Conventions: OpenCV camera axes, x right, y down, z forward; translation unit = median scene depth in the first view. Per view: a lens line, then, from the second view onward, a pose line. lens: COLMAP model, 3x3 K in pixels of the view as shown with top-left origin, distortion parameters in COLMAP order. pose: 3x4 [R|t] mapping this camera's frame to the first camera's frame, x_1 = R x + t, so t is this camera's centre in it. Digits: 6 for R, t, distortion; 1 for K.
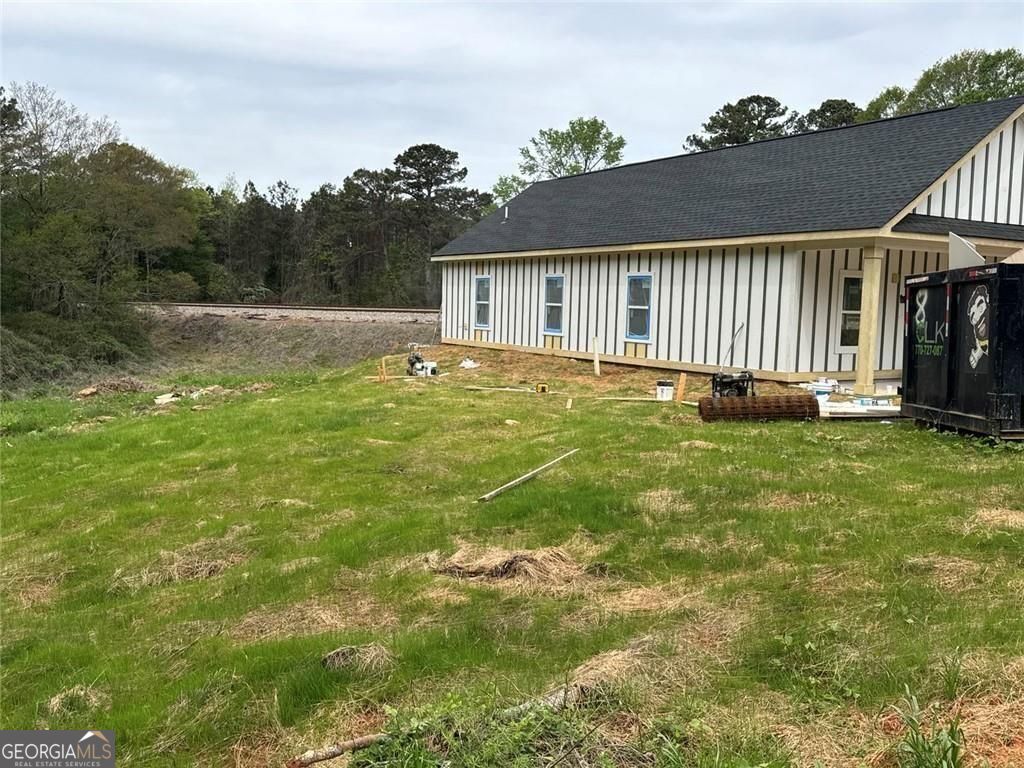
lens RADIAL K [[943.7, 0, 512.0], [0, 943.7, 384.0], [0, 0, 1]] dist [0.191389, -0.412389]
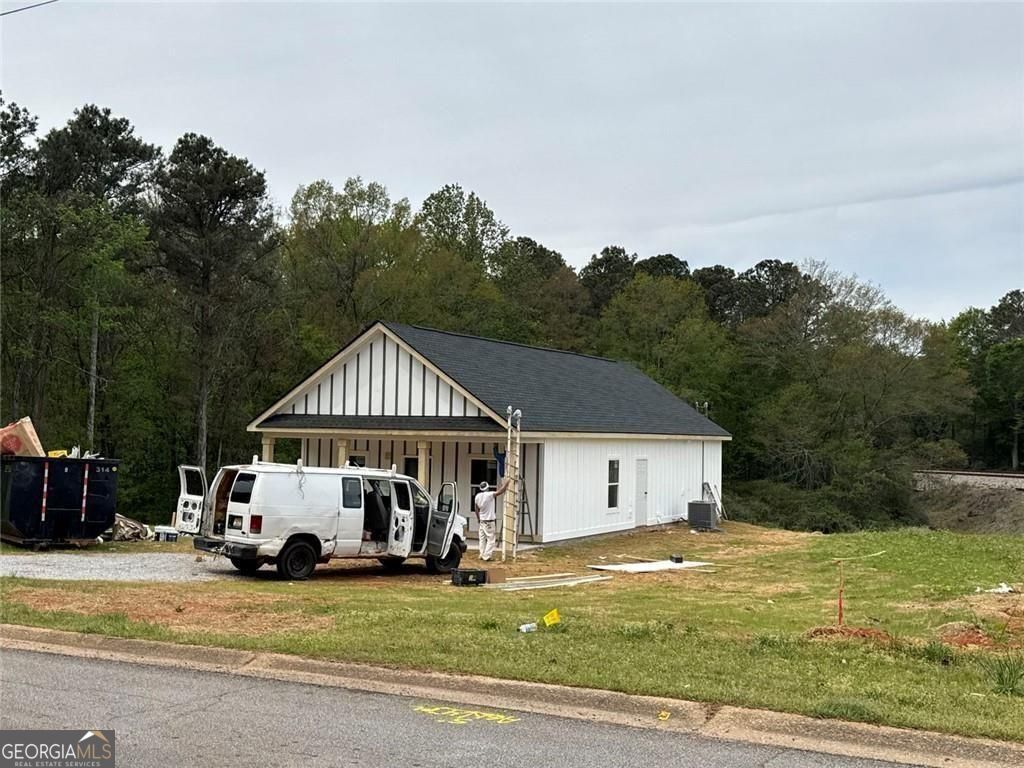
lens RADIAL K [[1215.6, 0, 507.8], [0, 1215.6, 386.3], [0, 0, 1]] dist [0.200244, -0.448224]
pose [[0.534099, -0.046333, -0.844151, 1.897901], [-0.083900, 0.990663, -0.107459, -0.039083], [0.841248, 0.128219, 0.525225, 0.249475]]
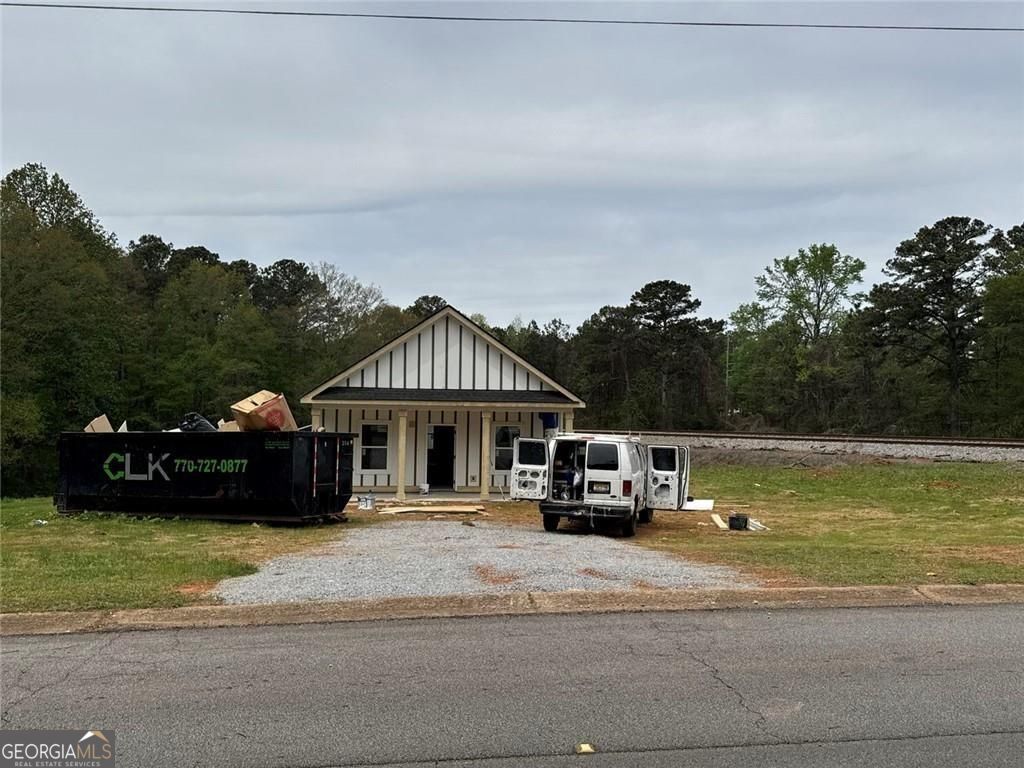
lens RADIAL K [[943.7, 0, 512.0], [0, 943.7, 384.0], [0, 0, 1]] dist [0.191389, -0.412389]
pose [[0.916197, -0.019601, -0.400249, 1.128690], [-0.029785, 0.992710, -0.116793, -0.005379], [0.399620, 0.118926, 0.908934, -0.277993]]
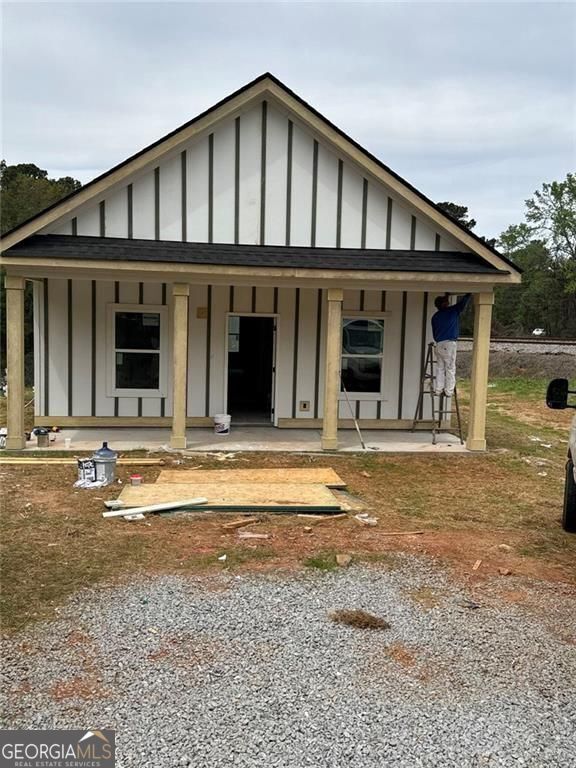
lens RADIAL K [[707.8, 0, 293.0], [0, 707.8, 383.5], [0, 0, 1]] dist [0.191389, -0.412389]
pose [[0.912655, 0.038382, -0.406925, 0.739843], [-0.042366, 0.999102, -0.000782, -0.049100], [0.406530, 0.017953, 0.913461, 0.444343]]
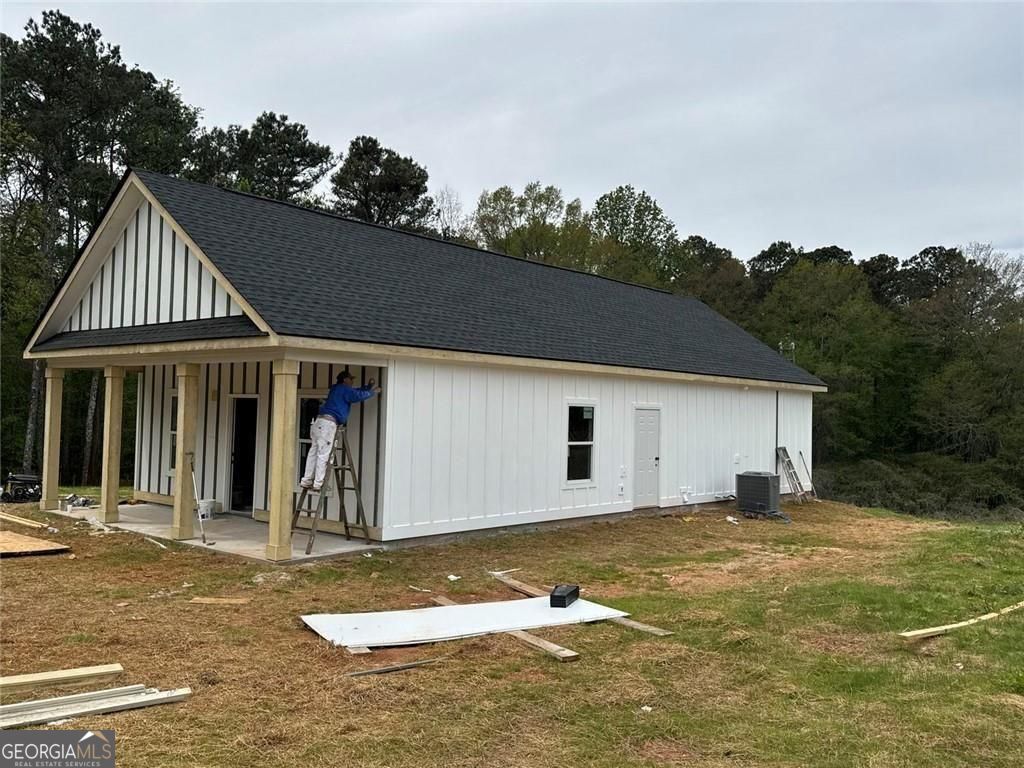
lens RADIAL K [[880.6, 0, 512.7], [0, 880.6, 377.8], [0, 0, 1]] dist [0.082008, -0.139230]
pose [[0.309071, -0.054117, -0.949498, 1.242305], [-0.102700, 0.990642, -0.089892, -0.081870], [0.945477, 0.125296, 0.300621, 1.011261]]
